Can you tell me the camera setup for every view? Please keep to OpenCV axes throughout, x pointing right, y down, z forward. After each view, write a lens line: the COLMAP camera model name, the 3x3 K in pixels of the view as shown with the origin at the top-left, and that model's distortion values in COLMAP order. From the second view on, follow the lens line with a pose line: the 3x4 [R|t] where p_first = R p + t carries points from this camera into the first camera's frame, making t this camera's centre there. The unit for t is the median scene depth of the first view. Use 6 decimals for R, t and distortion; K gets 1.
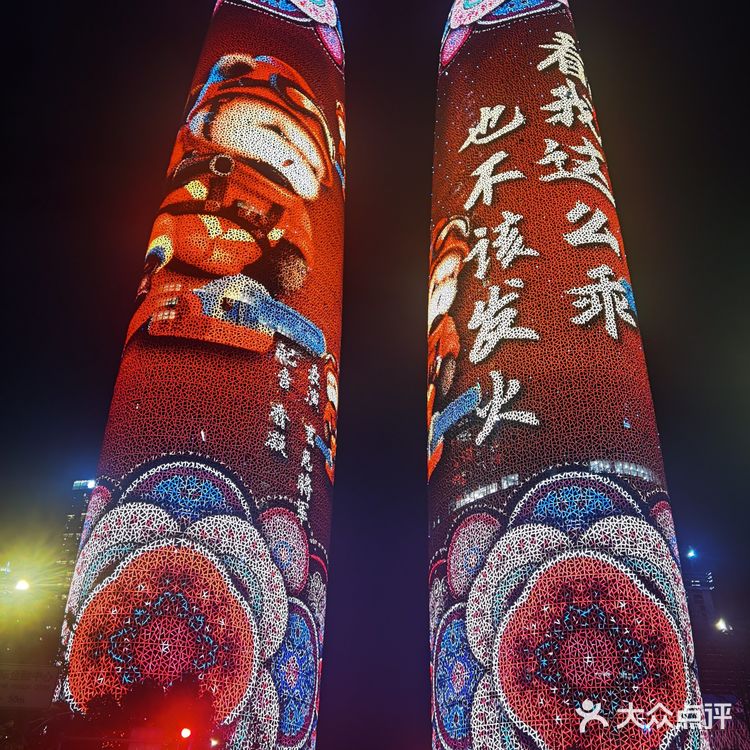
lens RADIAL K [[782.0, 0, 376.8], [0, 782.0, 375.4], [0, 0, 1]] dist [-0.000862, 0.042650]
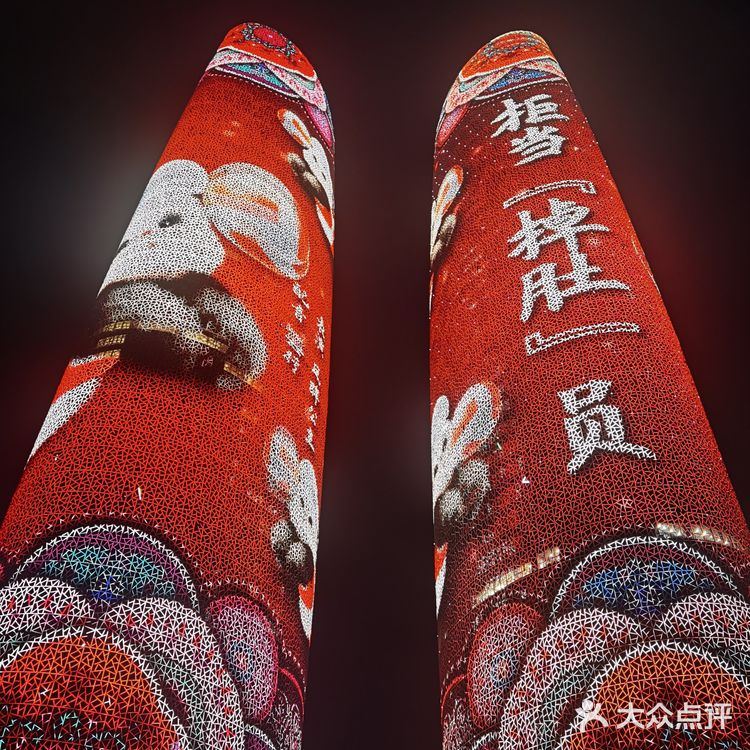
lens RADIAL K [[780.3, 0, 375.0], [0, 780.3, 375.0], [0, 0, 1]] dist [0.050016, -0.031172]
pose [[0.999960, -0.002846, 0.008469, -0.001783], [0.004707, 0.973520, -0.228554, 0.147046], [-0.007595, 0.228585, 0.973494, 0.248505]]
